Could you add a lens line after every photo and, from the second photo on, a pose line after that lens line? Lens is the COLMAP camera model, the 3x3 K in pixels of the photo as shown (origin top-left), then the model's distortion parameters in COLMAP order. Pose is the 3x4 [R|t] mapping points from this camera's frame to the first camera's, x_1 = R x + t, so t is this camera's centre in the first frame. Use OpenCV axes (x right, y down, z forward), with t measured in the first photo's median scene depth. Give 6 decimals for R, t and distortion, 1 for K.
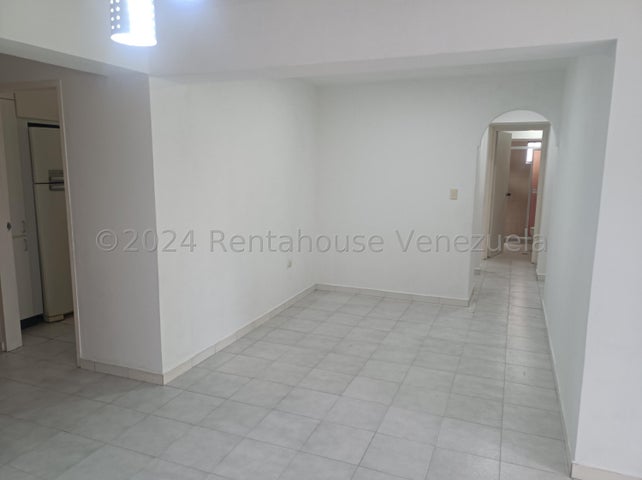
lens RADIAL K [[476.1, 0, 322.9], [0, 476.1, 237.2], [0, 0, 1]] dist [0.033993, -0.032228]
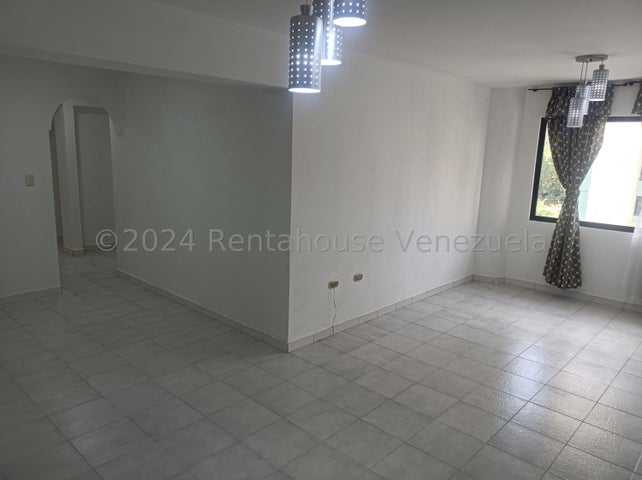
lens RADIAL K [[476.1, 0, 321.0], [0, 476.1, 238.5], [0, 0, 1]] dist [0.033993, -0.032228]
pose [[0.364355, -0.179878, 0.913723, -0.574634], [0.113390, 0.982437, 0.148190, -0.075929], [-0.924331, 0.049613, 0.378352, 0.171465]]
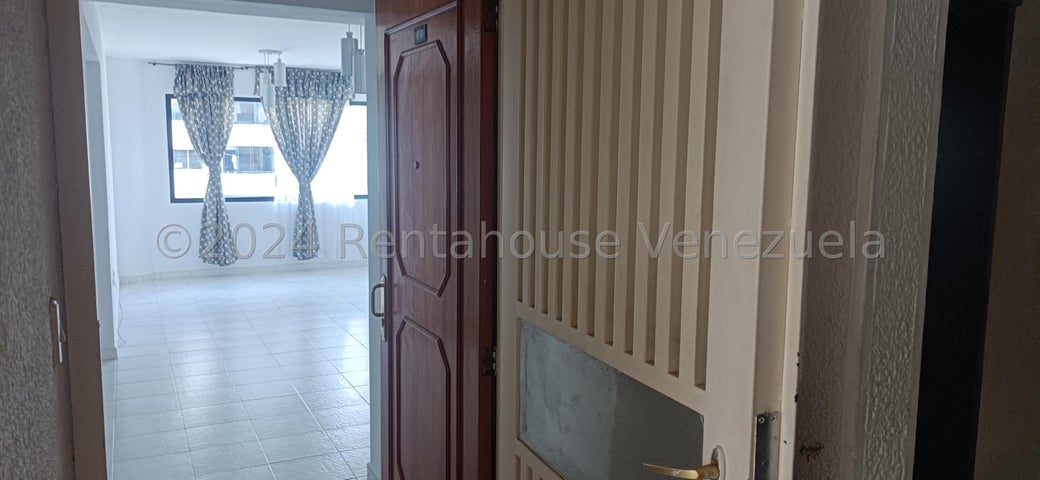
lens RADIAL K [[782.3, 0, 518.6], [0, 782.3, 240.2], [0, 0, 1]] dist [-0.004916, -0.000298]
pose [[-0.754643, -0.099464, 0.648553, -1.231839], [0.075547, 0.968698, 0.236467, -0.200294], [-0.651772, 0.227445, -0.723507, 1.214064]]
